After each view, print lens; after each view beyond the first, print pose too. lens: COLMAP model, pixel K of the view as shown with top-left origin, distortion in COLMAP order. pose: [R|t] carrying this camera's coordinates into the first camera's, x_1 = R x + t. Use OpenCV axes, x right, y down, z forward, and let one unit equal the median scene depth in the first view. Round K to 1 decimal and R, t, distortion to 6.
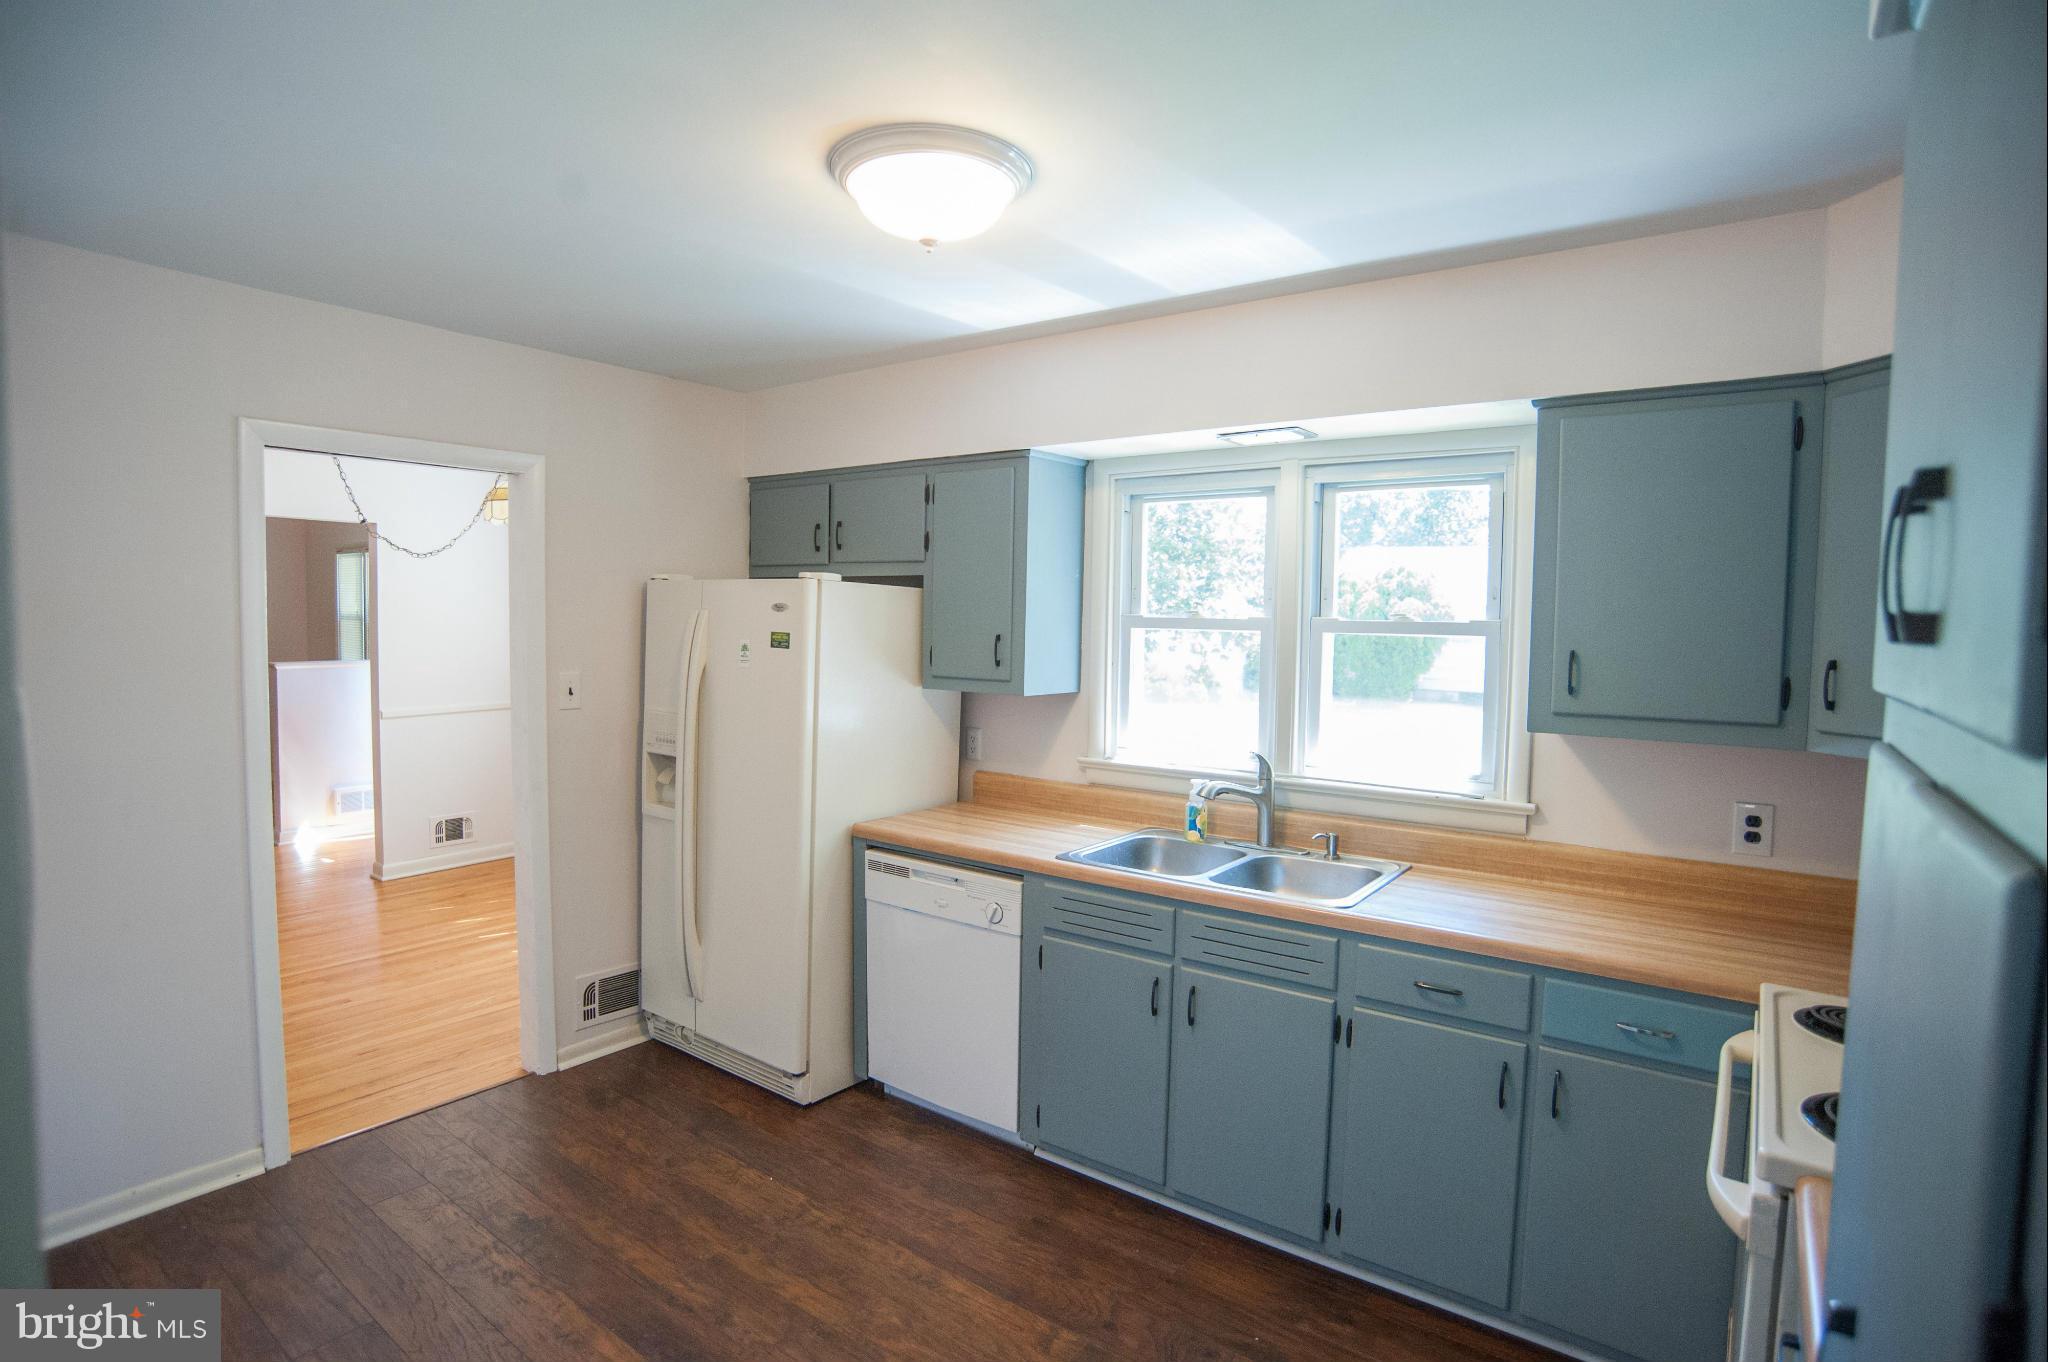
lens RADIAL K [[1063.1, 0, 1018.8], [0, 1063.1, 701.6], [0, 0, 1]] dist [-0.093760, 0.041905]
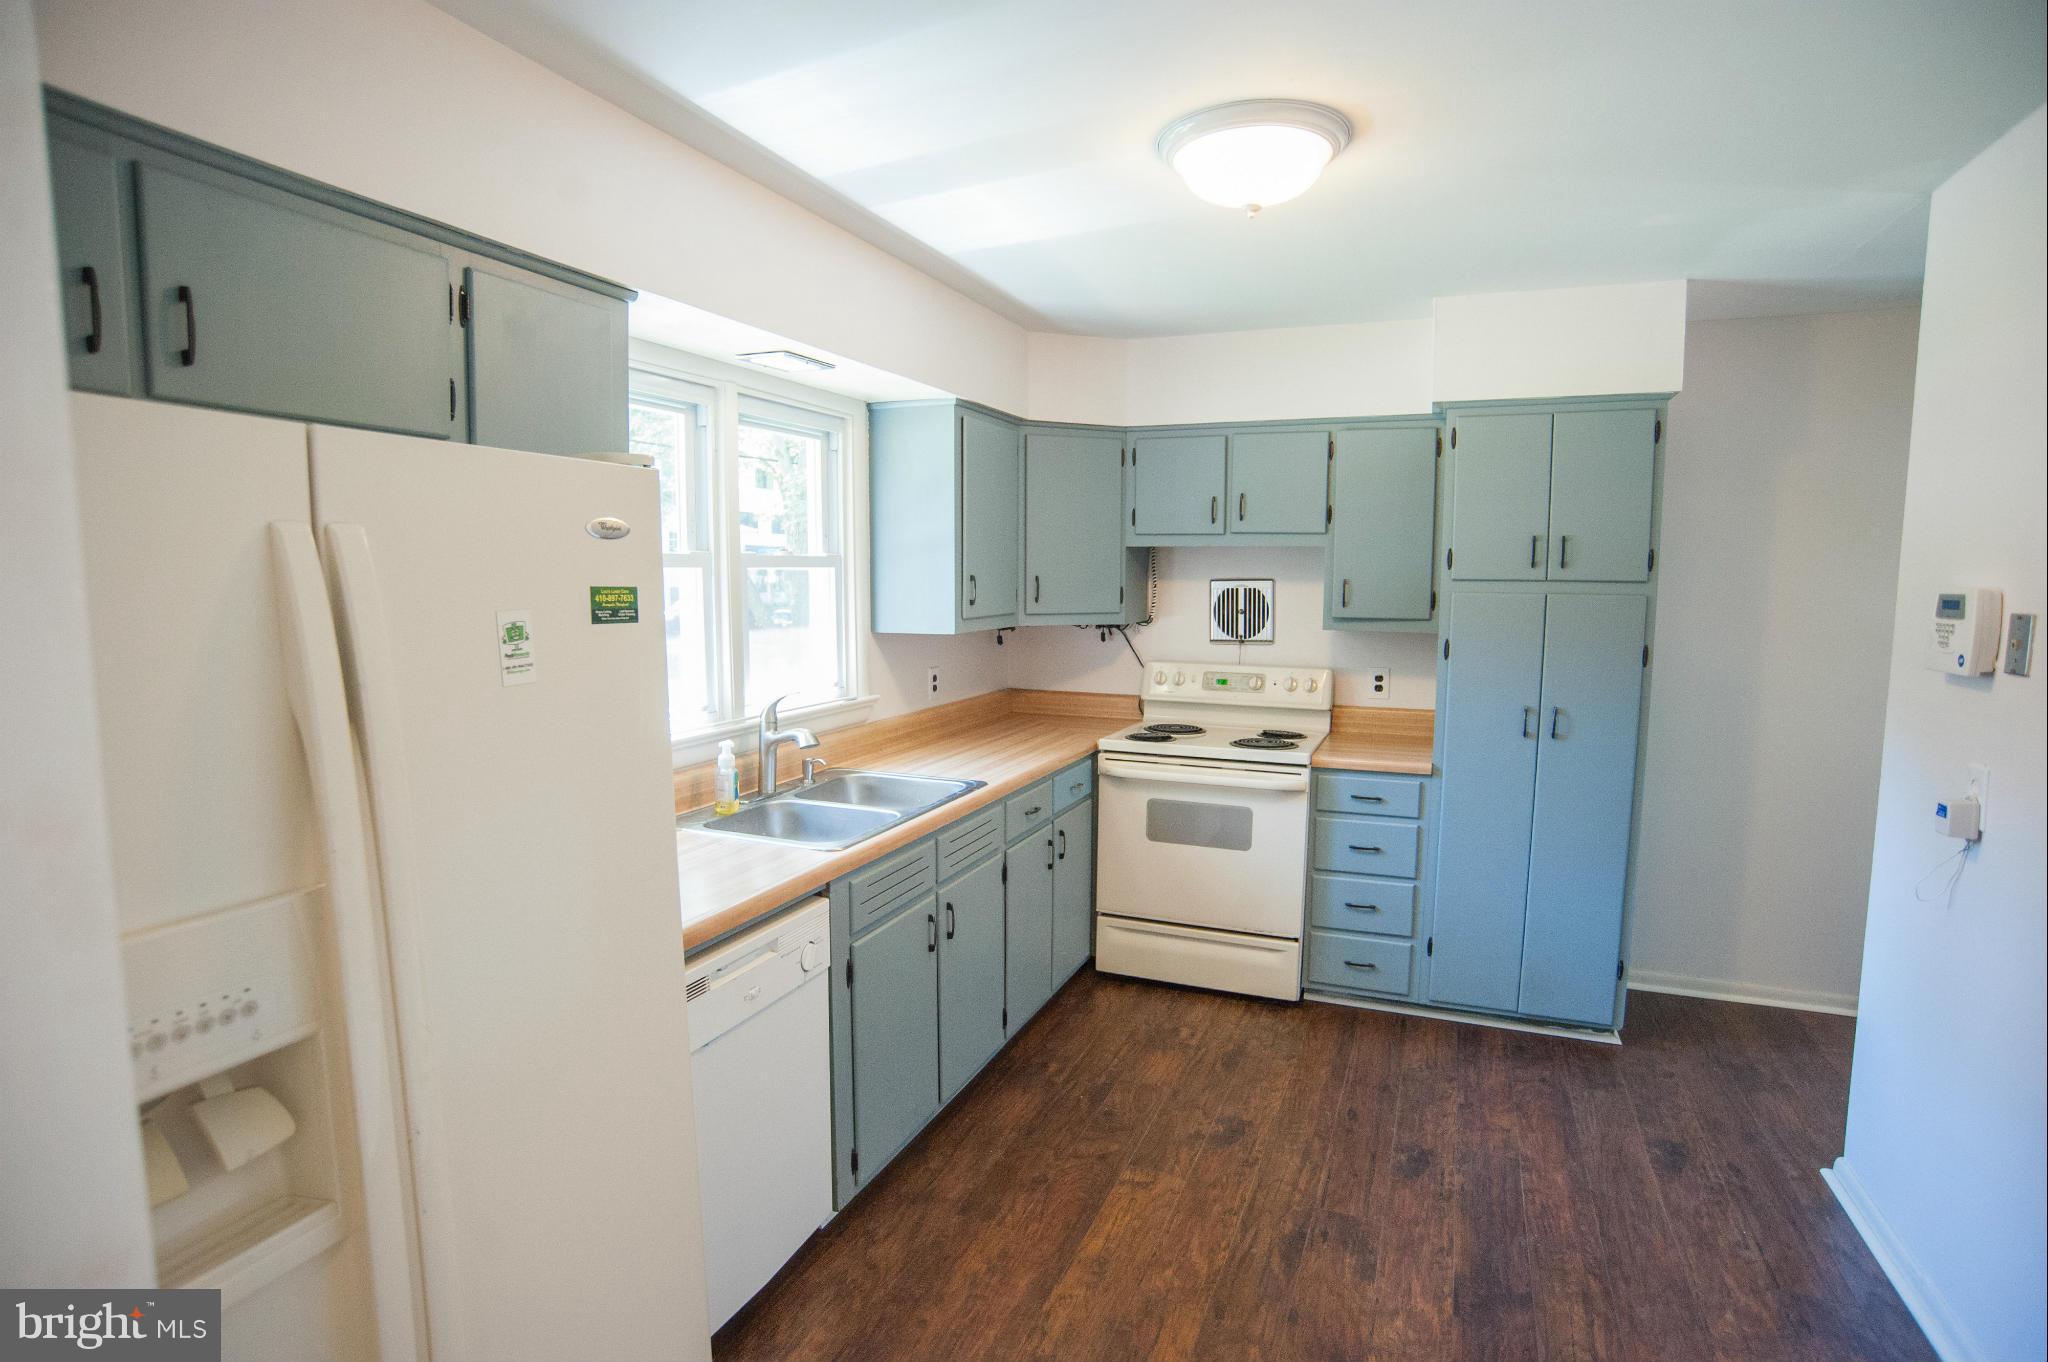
lens RADIAL K [[1063.1, 0, 1018.8], [0, 1063.1, 701.6], [0, 0, 1]] dist [-0.093760, 0.041905]
pose [[-0.259299, -0.135801, 0.956202, -0.787582], [0.064960, 0.985371, 0.157559, -0.087261], [-0.963610, 0.102970, -0.246683, 1.090004]]
